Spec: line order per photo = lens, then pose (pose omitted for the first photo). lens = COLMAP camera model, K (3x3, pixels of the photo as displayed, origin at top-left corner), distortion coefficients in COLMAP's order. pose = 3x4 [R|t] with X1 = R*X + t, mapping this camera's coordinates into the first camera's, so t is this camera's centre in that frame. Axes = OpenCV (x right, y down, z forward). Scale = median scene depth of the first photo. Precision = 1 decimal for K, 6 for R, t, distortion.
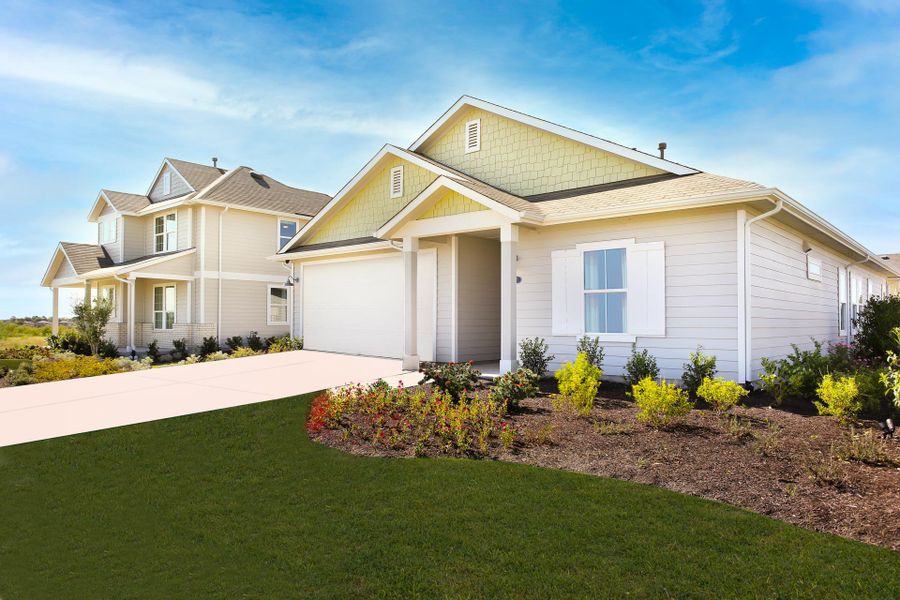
lens RADIAL K [[604.2, 0, 450.2], [0, 604.2, 302.8], [0, 0, 1]] dist [-0.003837, -0.000325]
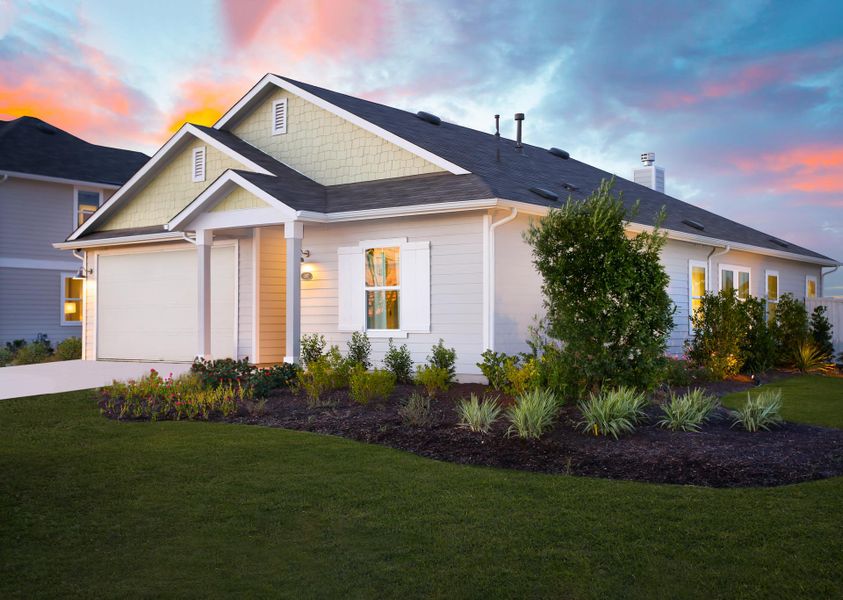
lens RADIAL K [[929.9, 0, 421.3], [0, 929.9, 300.1], [0, 0, 1]] dist [-0.001187, 0.000000]
pose [[0.998120, -0.002282, 0.061241, 0.165587], [0.001853, 0.999973, 0.007055, -0.007664], [-0.061255, -0.006928, 0.998098, -0.421605]]
